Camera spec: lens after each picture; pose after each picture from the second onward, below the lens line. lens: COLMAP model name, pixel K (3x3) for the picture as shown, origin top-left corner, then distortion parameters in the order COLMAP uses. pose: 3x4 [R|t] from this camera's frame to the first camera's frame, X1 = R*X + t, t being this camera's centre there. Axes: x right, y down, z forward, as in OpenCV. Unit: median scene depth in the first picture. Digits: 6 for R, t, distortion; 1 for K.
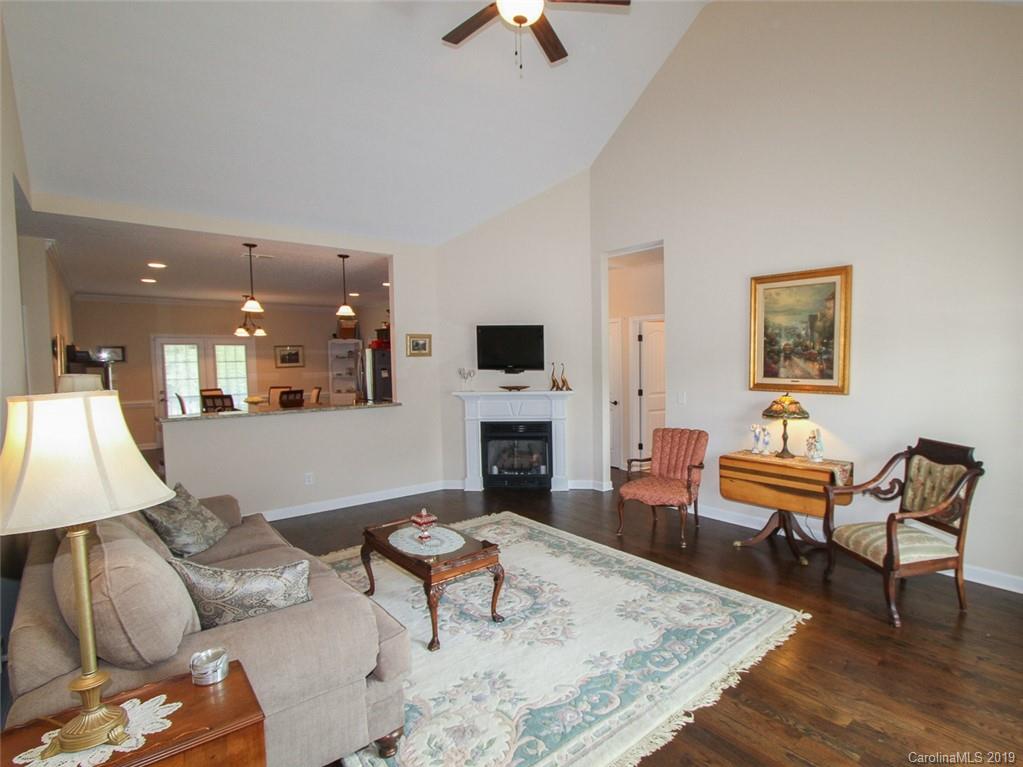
lens RADIAL K [[531.5, 0, 583.0], [0, 531.5, 389.7], [0, 0, 1]] dist [-0.027437, 0.006827]
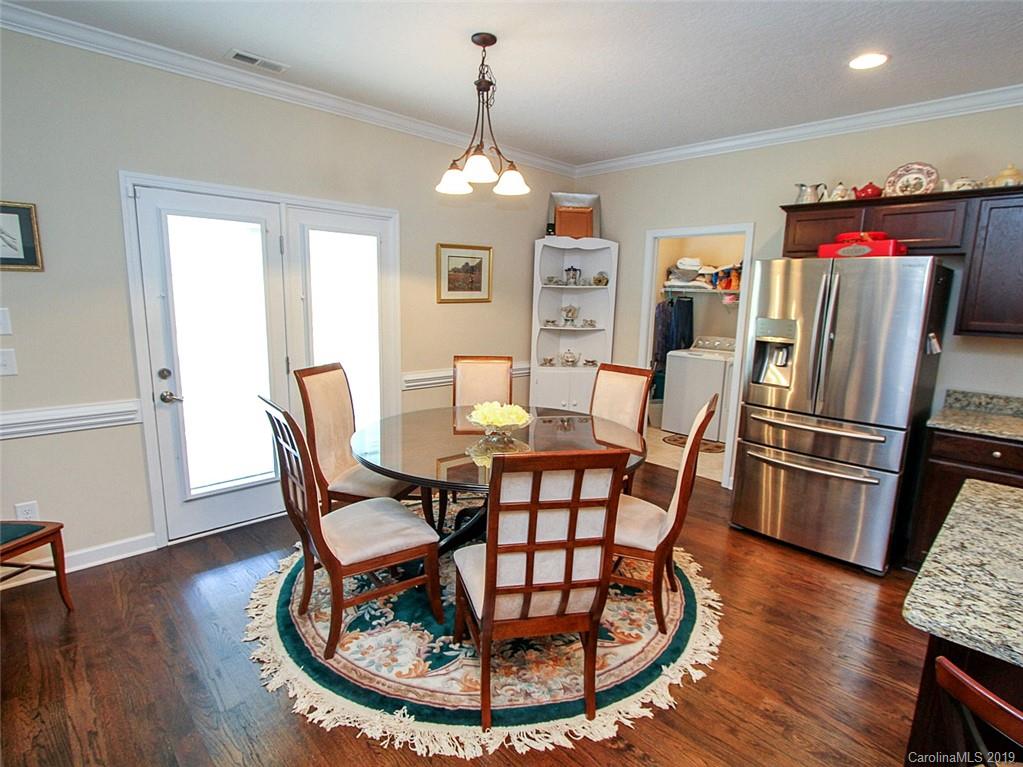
lens RADIAL K [[531.5, 0, 514.9], [0, 531.5, 388.0], [0, 0, 1]] dist [-0.027437, 0.006827]
pose [[0.998742, 0.032282, 0.038367, -1.207007], [-0.036554, 0.992524, 0.116446, -0.059100], [-0.034322, -0.117702, 0.992456, 1.356514]]
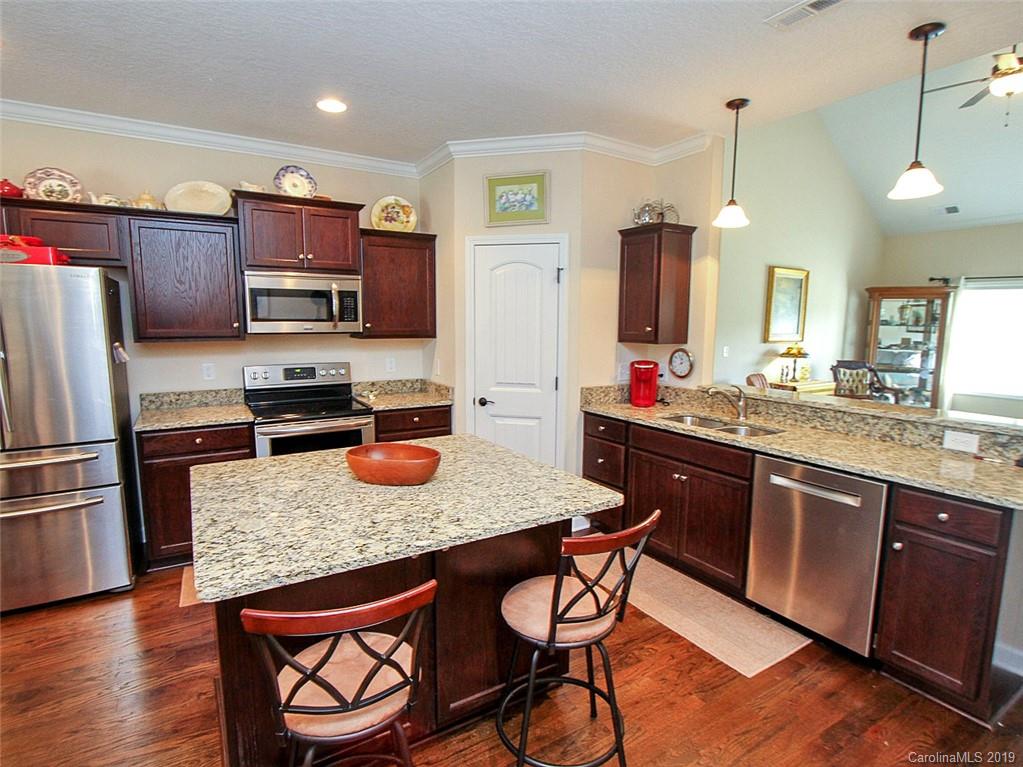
lens RADIAL K [[531.5, 0, 516.7], [0, 531.5, 388.3], [0, 0, 1]] dist [-0.027437, 0.006827]
pose [[0.184524, -0.114085, 0.976184, -1.229285], [0.045347, 0.993171, 0.107498, -0.060556], [-0.981781, 0.024431, 0.188437, 1.364293]]
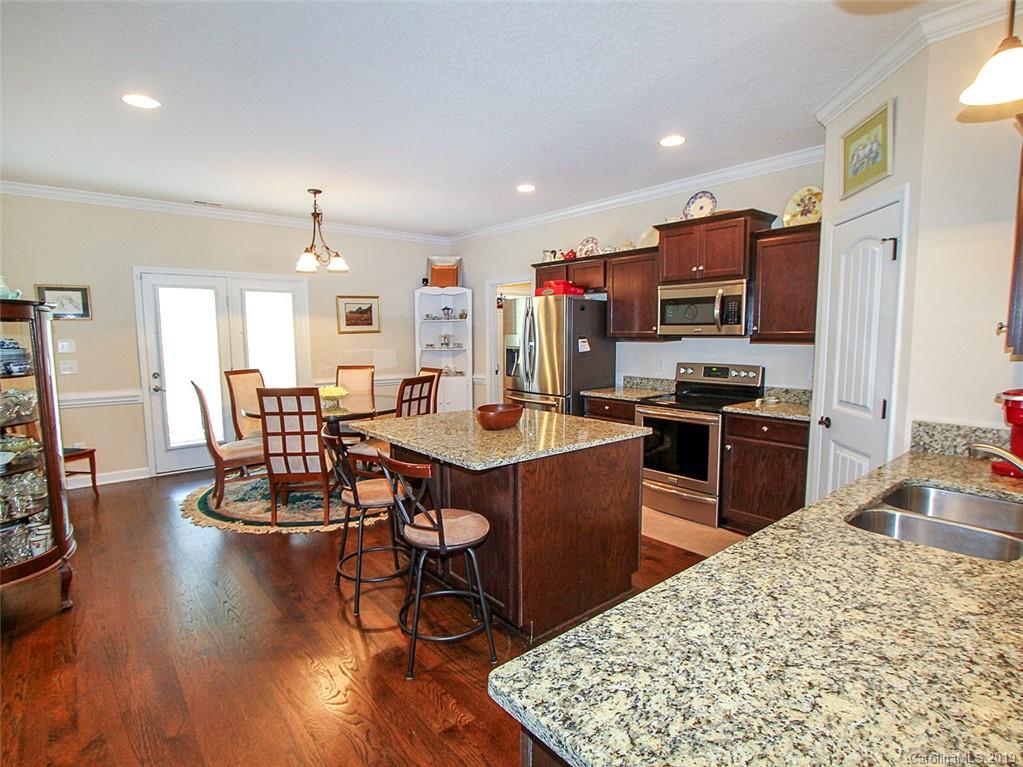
lens RADIAL K [[531.5, 0, 514.8], [0, 531.5, 387.7], [0, 0, 1]] dist [-0.027437, 0.006827]
pose [[0.999053, 0.013107, -0.041482, -0.805839], [-0.011172, 0.998854, 0.046528, -0.023088], [0.042044, -0.046021, 0.998055, 0.925989]]
